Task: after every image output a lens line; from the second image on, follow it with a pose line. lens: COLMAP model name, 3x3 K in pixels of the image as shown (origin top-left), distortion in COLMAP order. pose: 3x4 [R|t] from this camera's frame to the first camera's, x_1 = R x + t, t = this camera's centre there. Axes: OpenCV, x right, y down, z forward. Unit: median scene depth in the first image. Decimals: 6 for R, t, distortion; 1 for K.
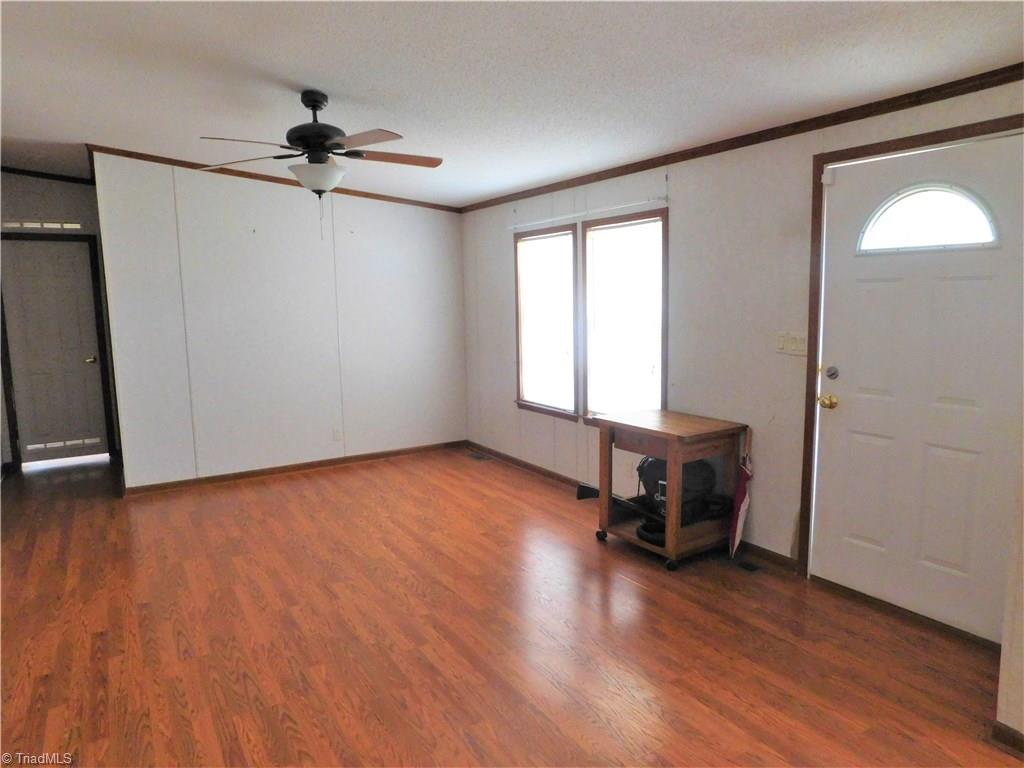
lens RADIAL K [[673.4, 0, 510.1], [0, 673.4, 382.2], [0, 0, 1]] dist [-0.073802, 0.054596]
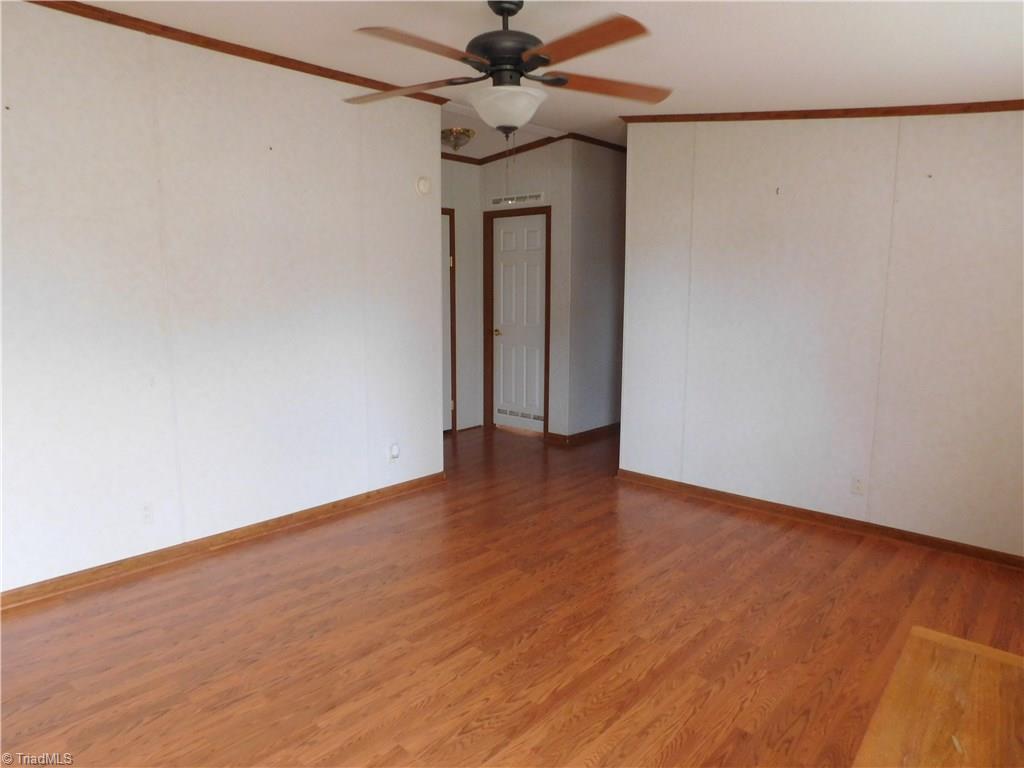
lens RADIAL K [[673.4, 0, 510.1], [0, 673.4, 382.2], [0, 0, 1]] dist [-0.073802, 0.054596]
pose [[0.287007, 0.168403, -0.943010, 0.356773], [-0.133647, 0.981838, 0.134661, -0.094724], [0.948560, 0.087382, 0.304300, 0.640270]]
